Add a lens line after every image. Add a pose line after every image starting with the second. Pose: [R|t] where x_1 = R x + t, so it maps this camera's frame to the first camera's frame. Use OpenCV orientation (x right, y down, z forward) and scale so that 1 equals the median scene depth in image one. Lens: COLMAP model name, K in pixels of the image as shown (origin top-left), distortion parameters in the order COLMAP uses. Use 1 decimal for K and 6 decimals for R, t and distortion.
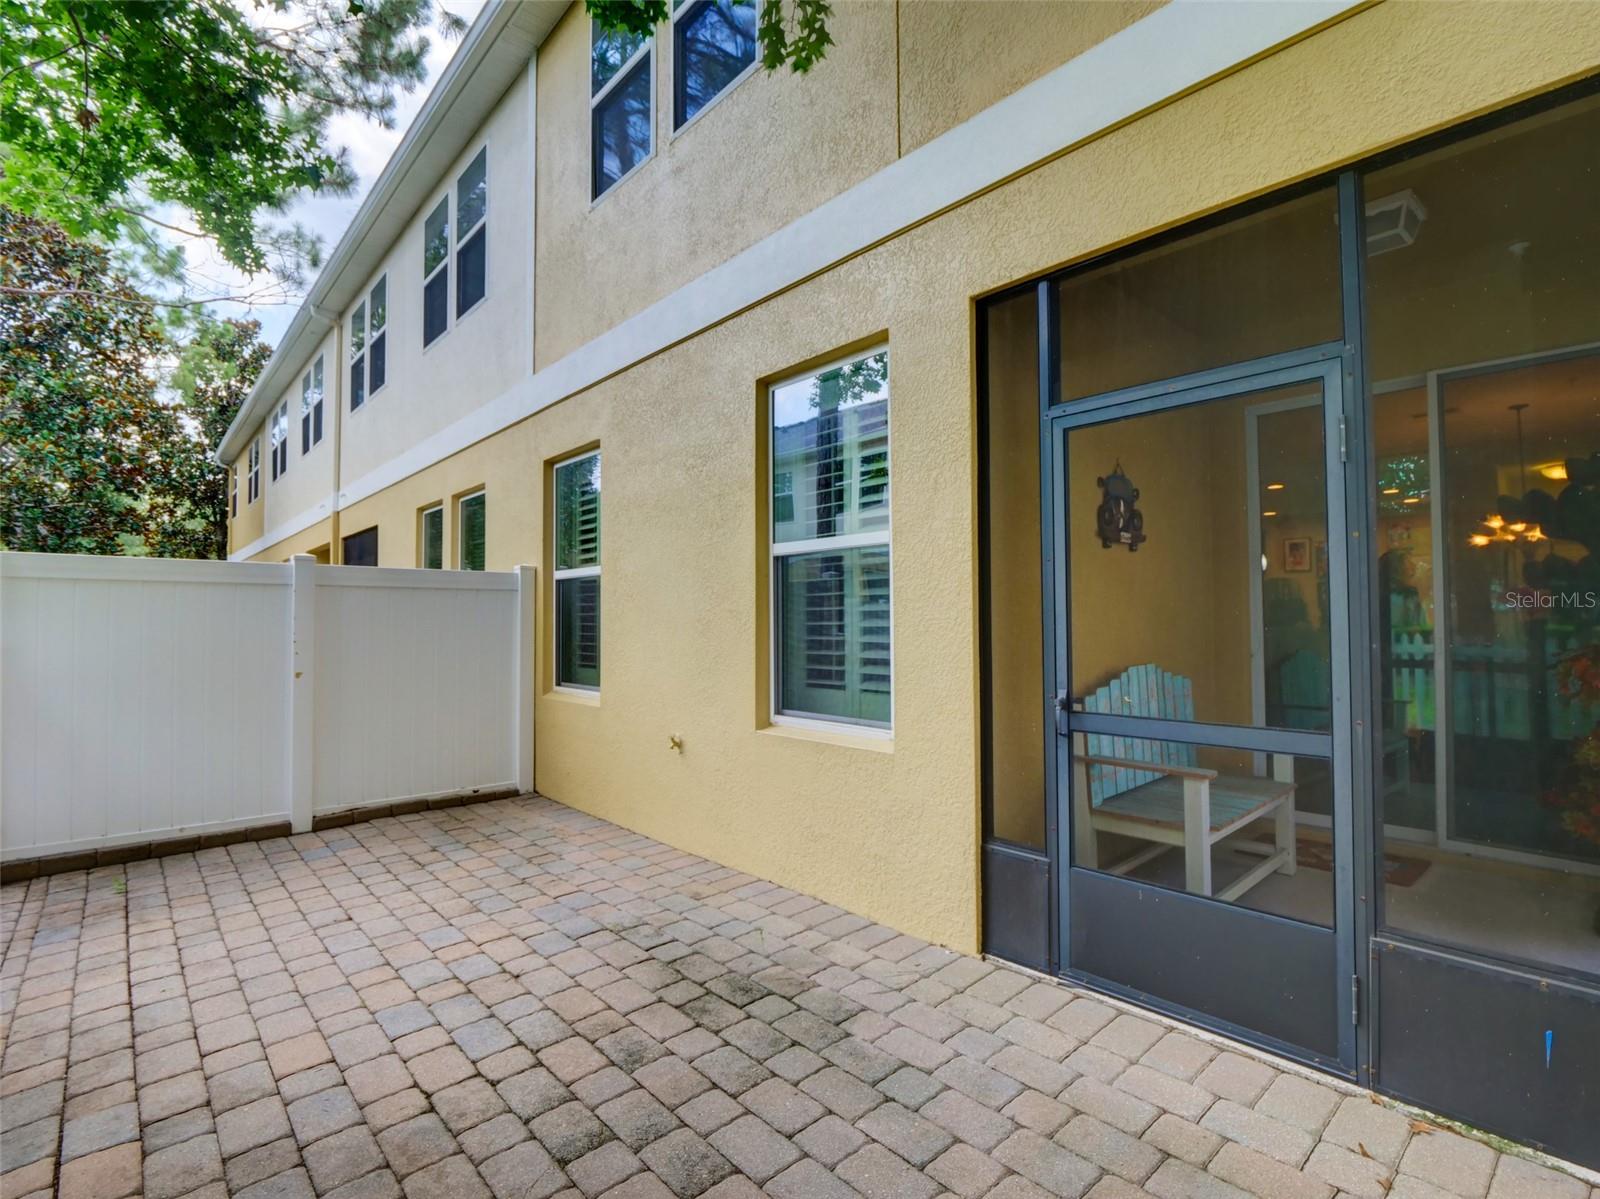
lens RADIAL K [[784.1, 0, 797.6], [0, 784.1, 596.1], [0, 0, 1]] dist [-0.009073, -0.000545]
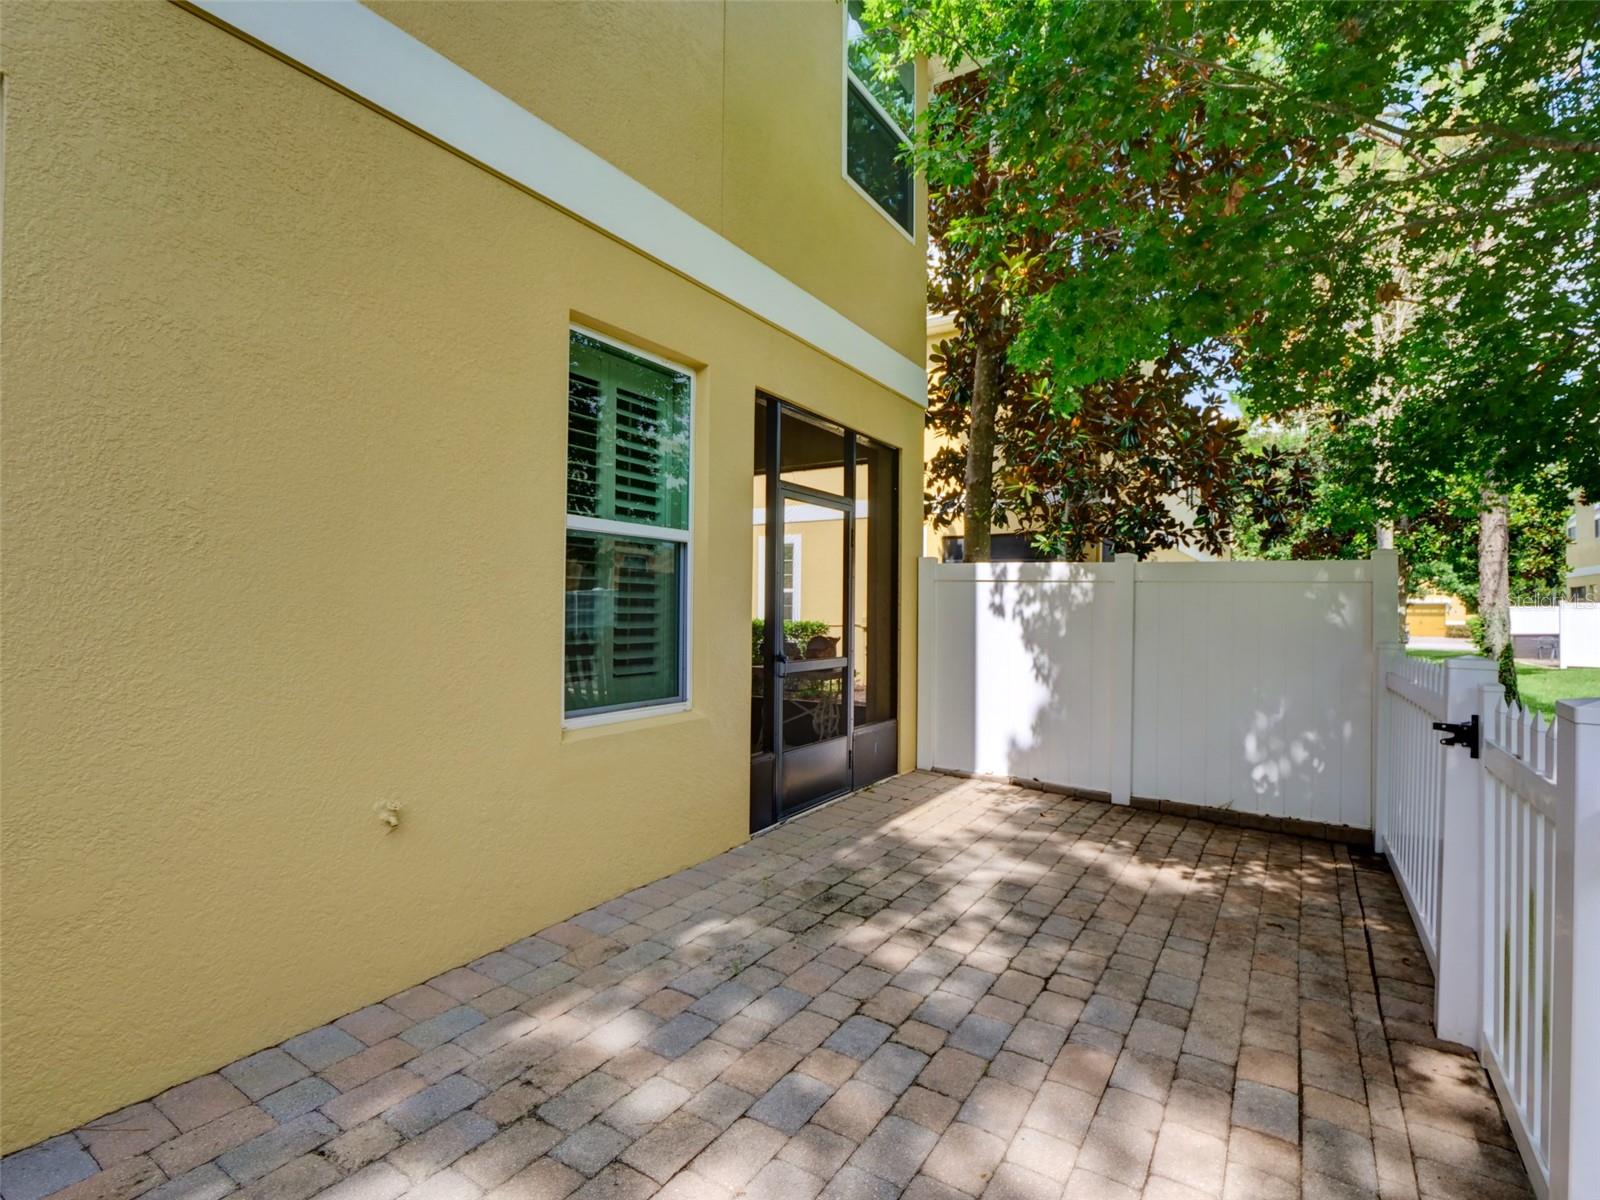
lens RADIAL K [[784.1, 0, 797.6], [0, 784.1, 596.6], [0, 0, 1]] dist [-0.009073, -0.000545]
pose [[-0.283079, 0.027911, 0.958690, -1.023223], [-0.035398, 0.998591, -0.039524, 0.052739], [-0.958443, -0.045124, -0.281693, 1.138163]]
